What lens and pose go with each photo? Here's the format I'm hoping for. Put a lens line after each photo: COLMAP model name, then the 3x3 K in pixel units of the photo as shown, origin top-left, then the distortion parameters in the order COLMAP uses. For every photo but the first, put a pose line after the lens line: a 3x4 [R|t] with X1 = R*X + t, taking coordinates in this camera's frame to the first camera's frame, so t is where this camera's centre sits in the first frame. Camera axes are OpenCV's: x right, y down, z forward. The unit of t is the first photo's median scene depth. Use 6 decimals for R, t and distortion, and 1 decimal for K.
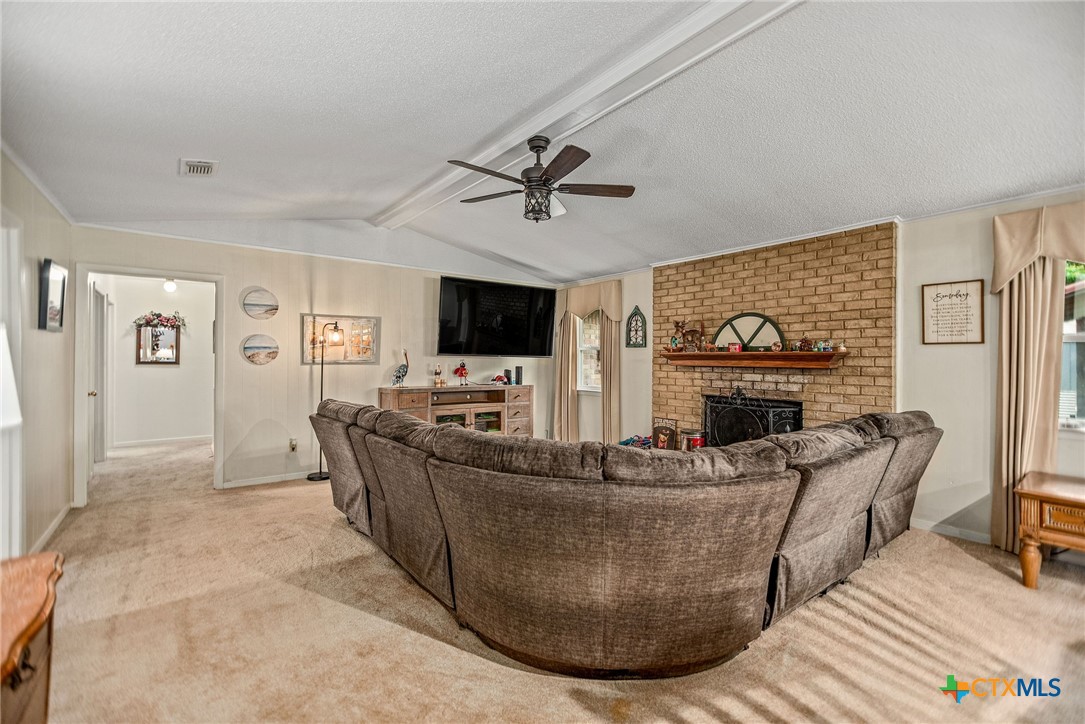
lens RADIAL K [[478.0, 0, 552.8], [0, 478.0, 353.6], [0, 0, 1]] dist [0.002170, 0.000821]
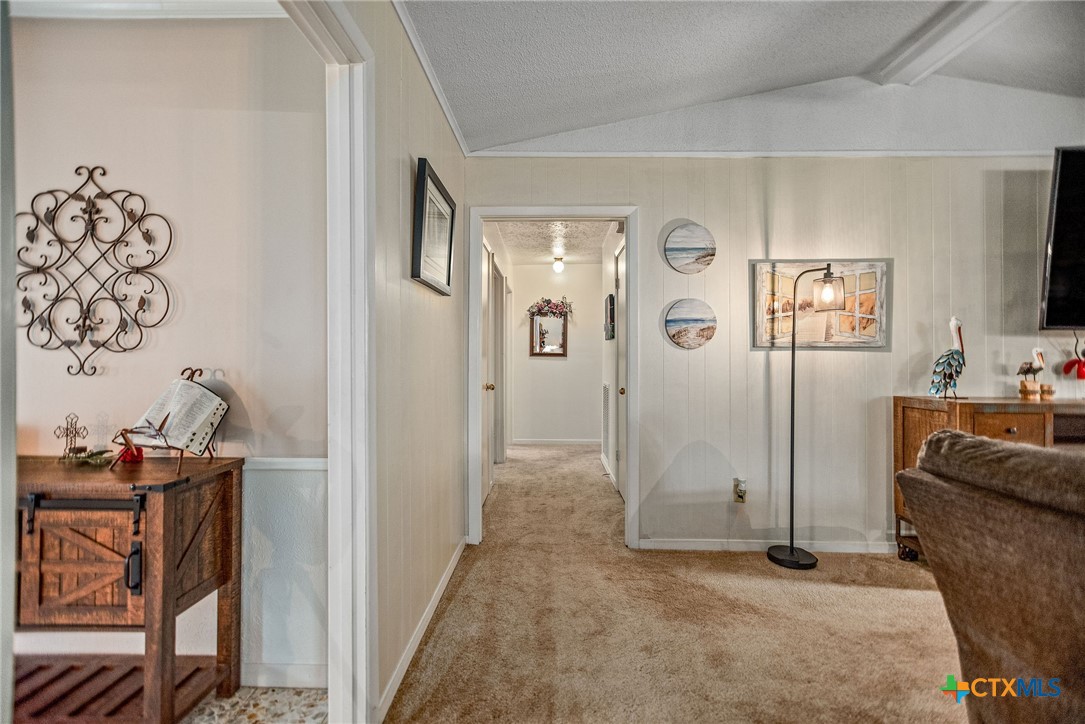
lens RADIAL K [[464.3, 0, 542.5], [0, 464.3, 362.0], [0, 0, 1]] dist [0.000623, 0.000051]
pose [[0.774840, 0.005435, -0.632134, -0.364125], [0.002865, 0.999923, 0.012110, 0.029546], [0.632151, -0.011194, 0.774764, 0.410509]]
